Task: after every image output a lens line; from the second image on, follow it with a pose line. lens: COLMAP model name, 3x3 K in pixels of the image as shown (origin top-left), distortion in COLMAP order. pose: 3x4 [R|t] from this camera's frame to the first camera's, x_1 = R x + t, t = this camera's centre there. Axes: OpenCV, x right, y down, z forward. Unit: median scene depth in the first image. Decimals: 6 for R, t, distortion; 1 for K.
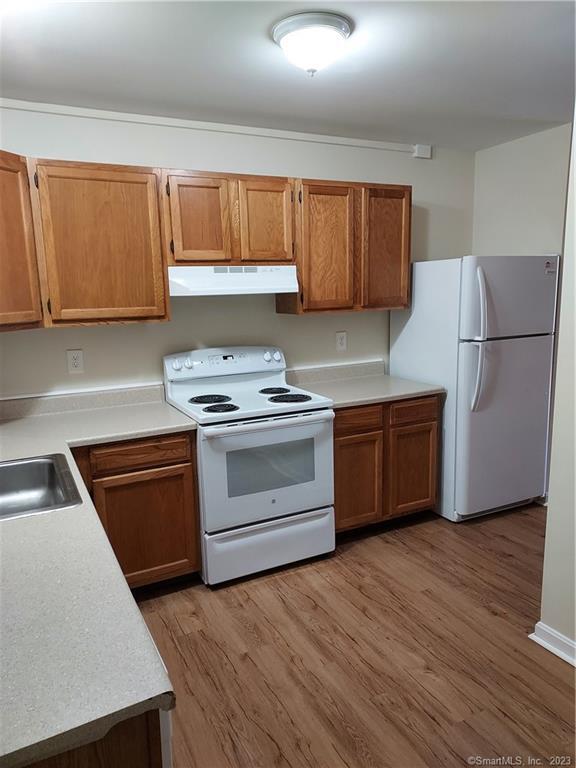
lens RADIAL K [[550.2, 0, 290.4], [0, 550.2, 388.3], [0, 0, 1]] dist [-0.010777, 0.040128]
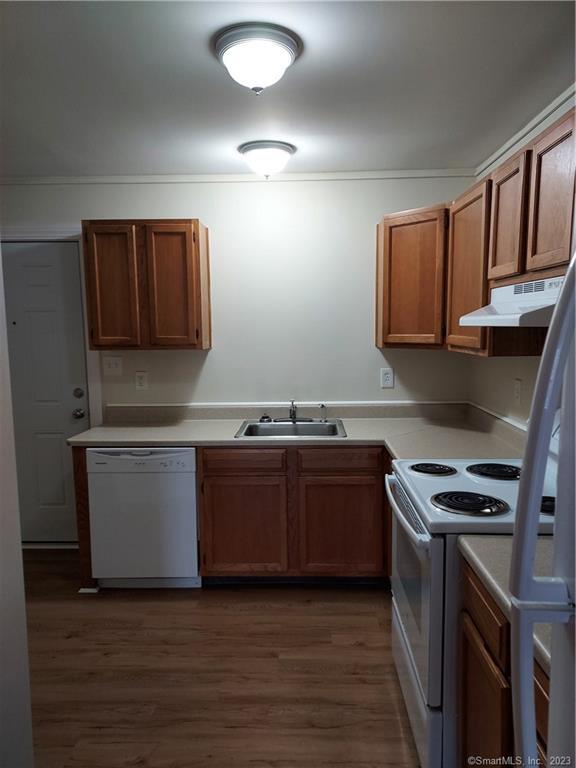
lens RADIAL K [[550.2, 0, 290.4], [0, 550.2, 388.3], [0, 0, 1]] dist [-0.010777, 0.040128]
pose [[-0.479060, 0.133693, -0.867541, 0.690948], [-0.135339, 0.965265, 0.223488, -0.242347], [0.867286, 0.224476, -0.444326, 1.235959]]
